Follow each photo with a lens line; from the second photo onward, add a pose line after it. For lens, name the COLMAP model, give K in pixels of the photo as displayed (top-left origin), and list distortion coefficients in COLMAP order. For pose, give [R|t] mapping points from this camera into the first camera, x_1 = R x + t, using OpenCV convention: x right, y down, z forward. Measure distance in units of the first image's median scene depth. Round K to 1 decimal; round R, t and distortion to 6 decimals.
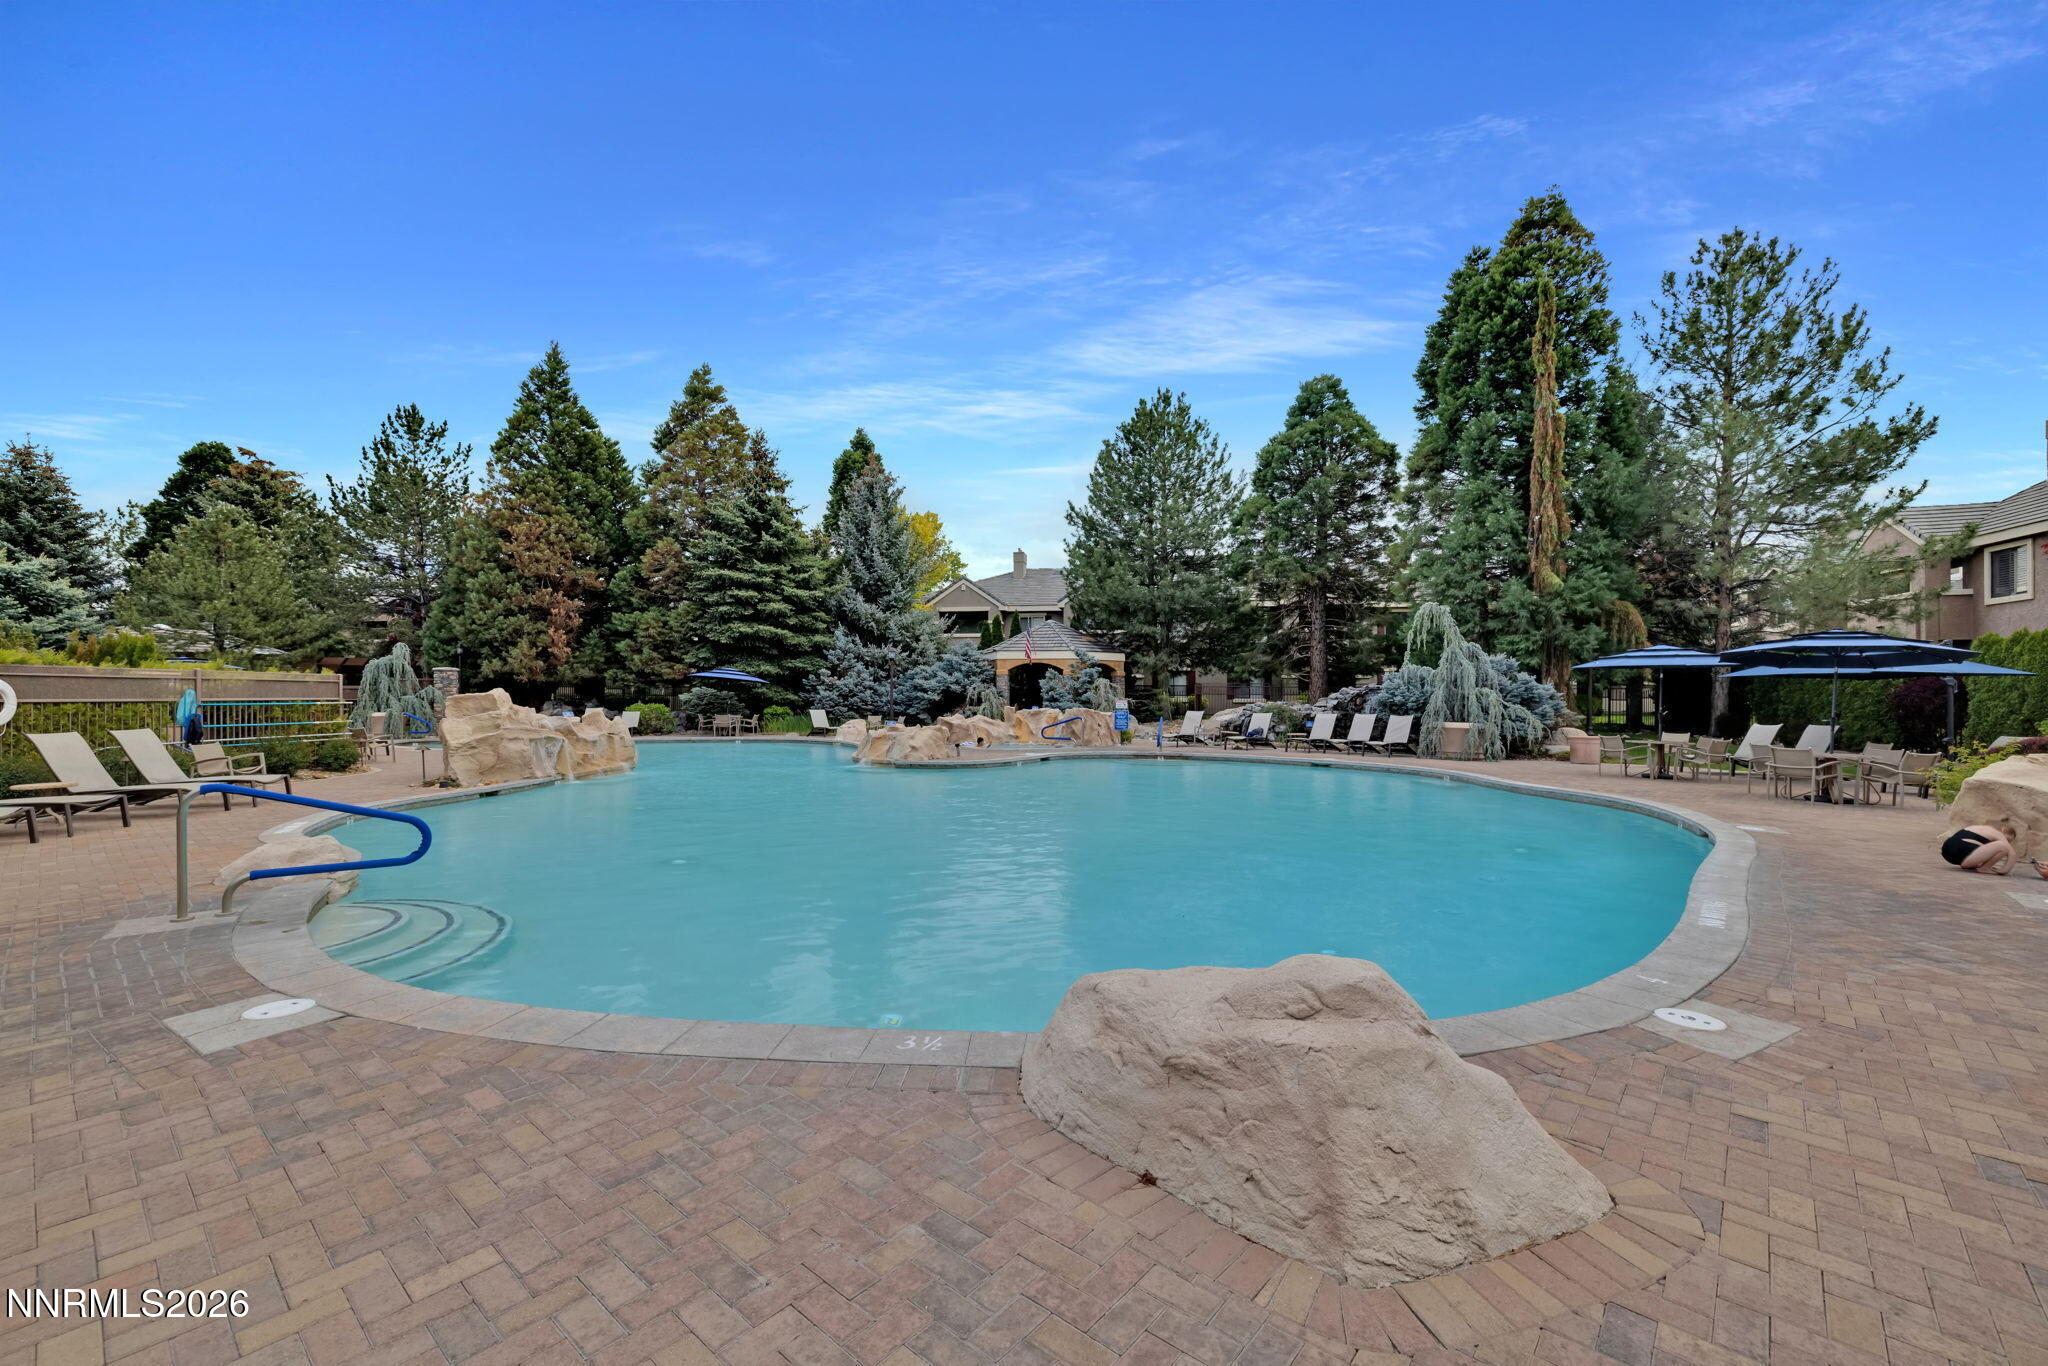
lens RADIAL K [[864.3, 0, 1036.5], [0, 864.3, 698.9], [0, 0, 1]] dist [0.001009, 0.000237]
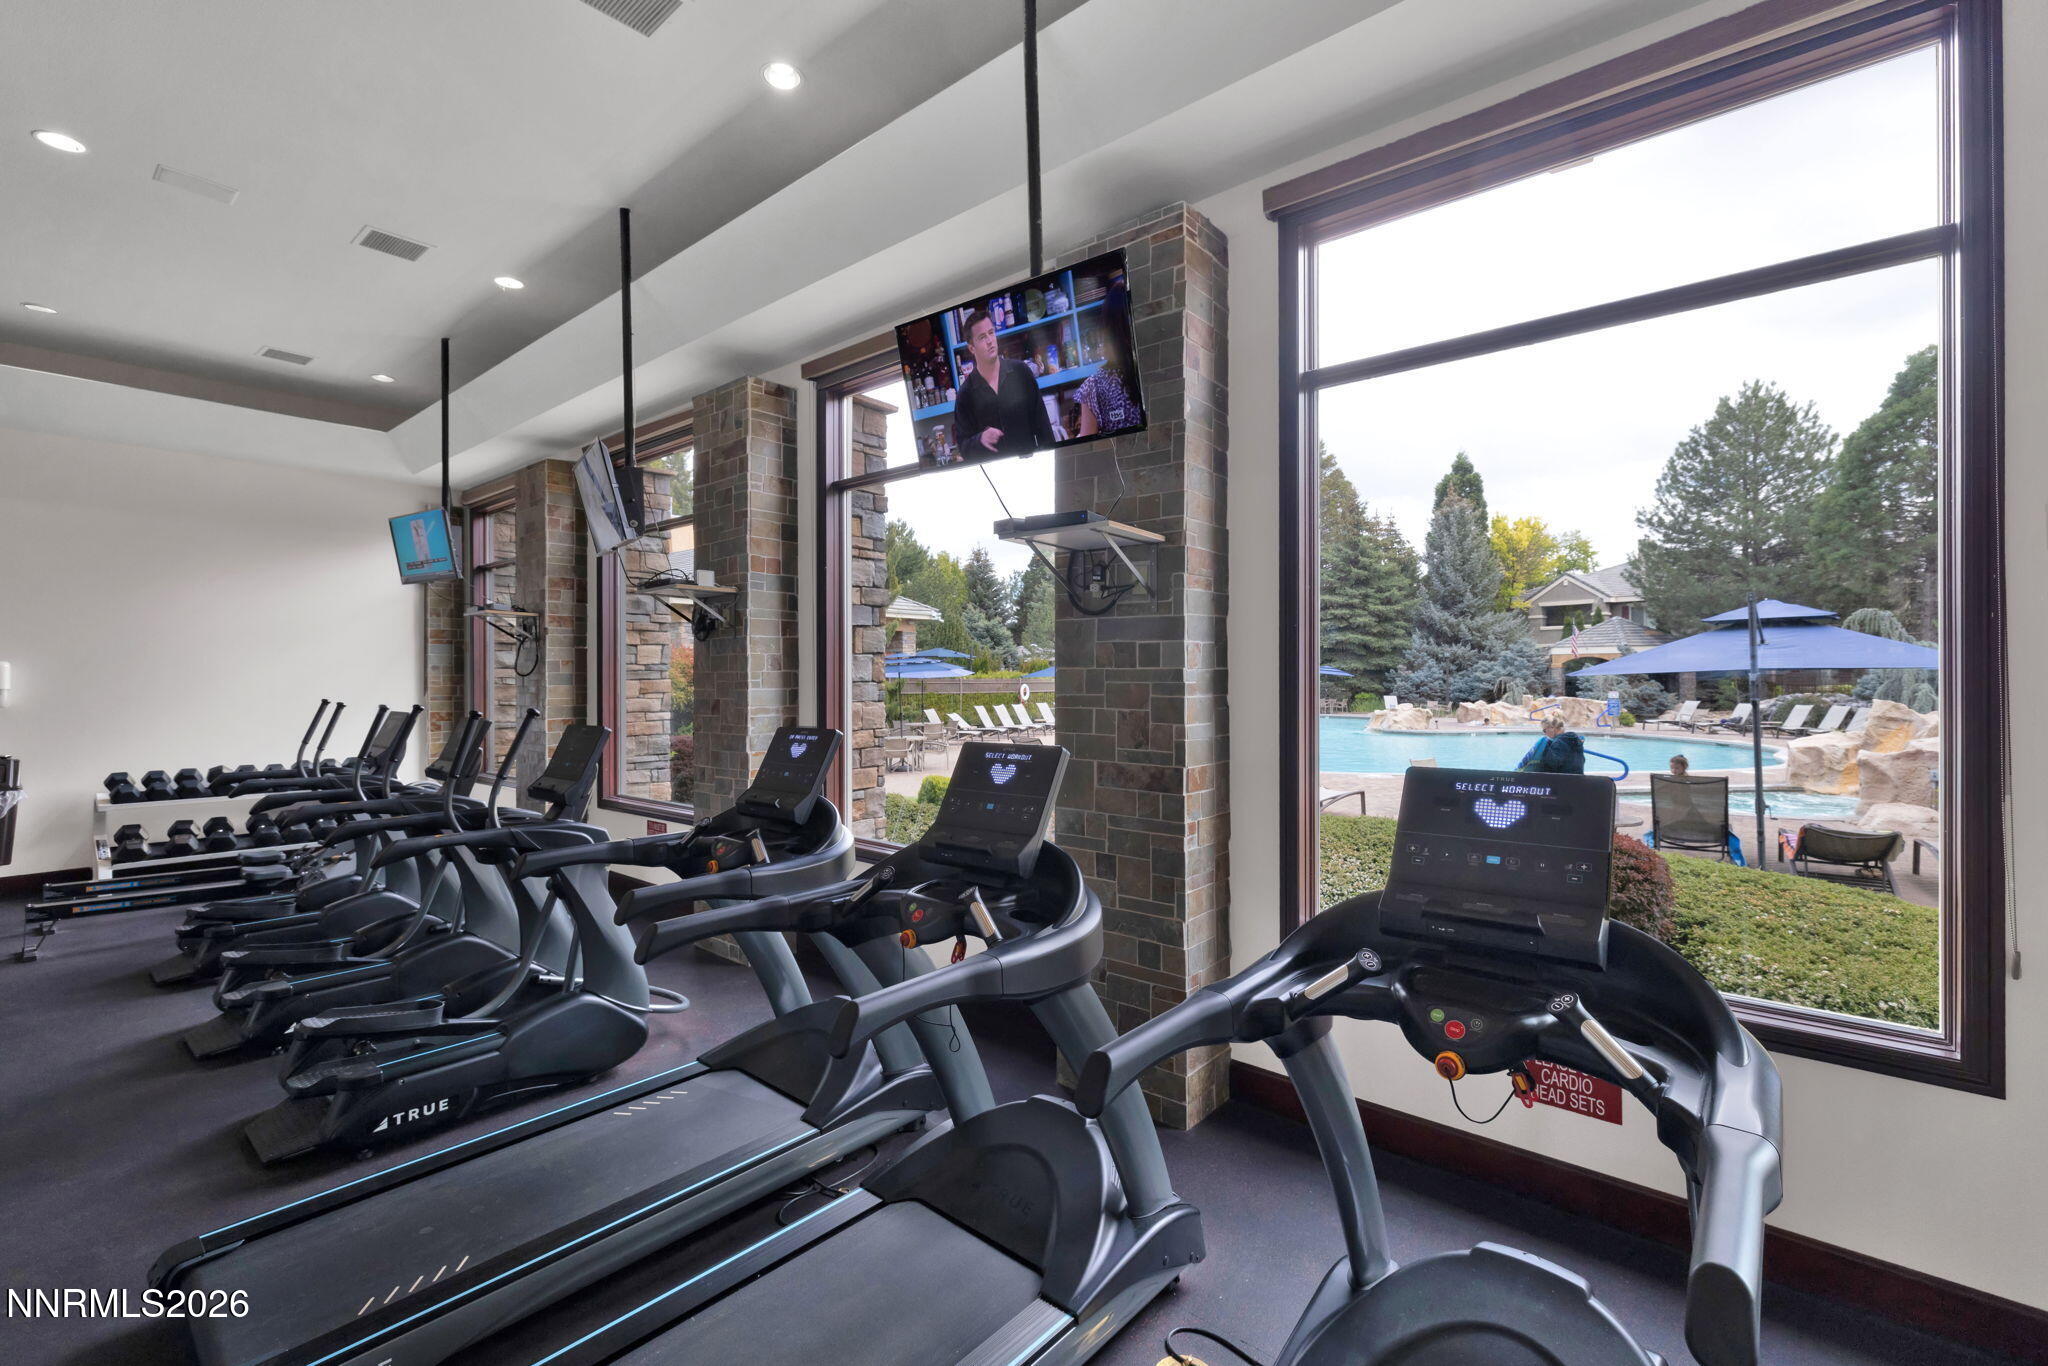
lens RADIAL K [[864.3, 0, 1029.3], [0, 864.3, 681.3], [0, 0, 1]] dist [0.001009, 0.000237]
pose [[0.725188, 0.001363, -0.688549, 0.244949], [-0.000769, 0.999999, 0.001170, -0.010505], [0.688550, -0.000319, 0.725189, -0.336461]]
